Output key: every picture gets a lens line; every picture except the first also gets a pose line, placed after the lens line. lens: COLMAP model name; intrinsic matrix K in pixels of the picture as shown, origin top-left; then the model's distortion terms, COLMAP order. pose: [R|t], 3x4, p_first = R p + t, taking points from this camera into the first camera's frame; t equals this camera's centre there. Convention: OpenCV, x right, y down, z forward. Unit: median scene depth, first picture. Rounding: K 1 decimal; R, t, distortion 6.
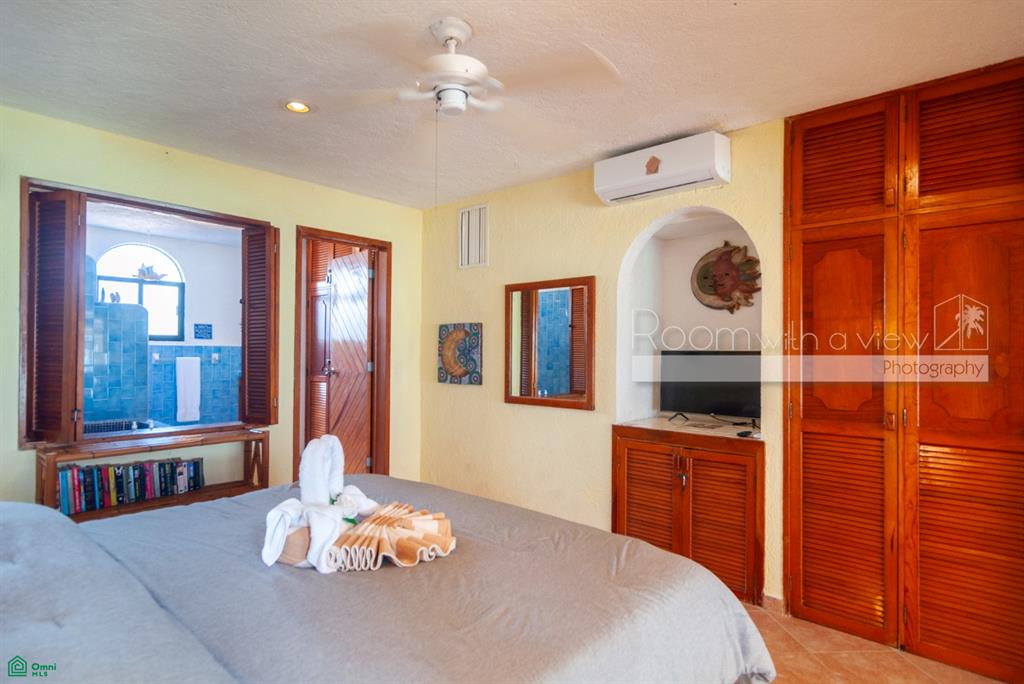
lens RADIAL K [[553.2, 0, 512.0], [0, 553.2, 342.0], [0, 0, 1]] dist [0.005813, 0.000705]
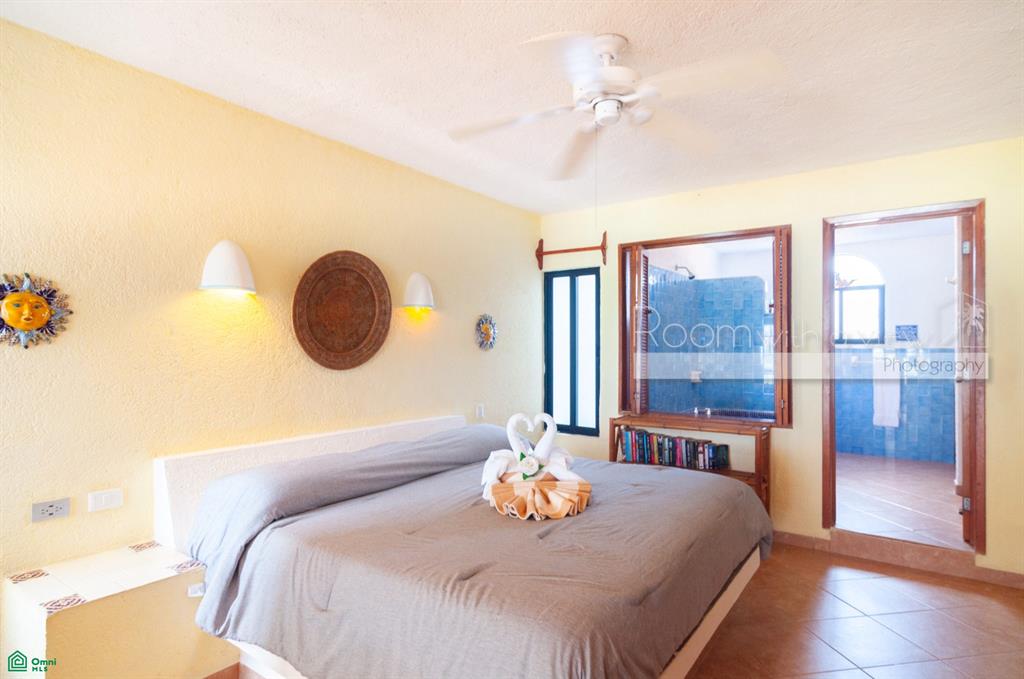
lens RADIAL K [[530.9, 0, 512.0], [0, 530.9, 339.5], [0, 0, 1]] dist [-0.000442, 0.000178]
pose [[0.096152, -0.024839, -0.995057, 0.359568], [0.011356, 0.999651, -0.023857, 0.006858], [0.995302, -0.009006, 0.096400, 0.317957]]
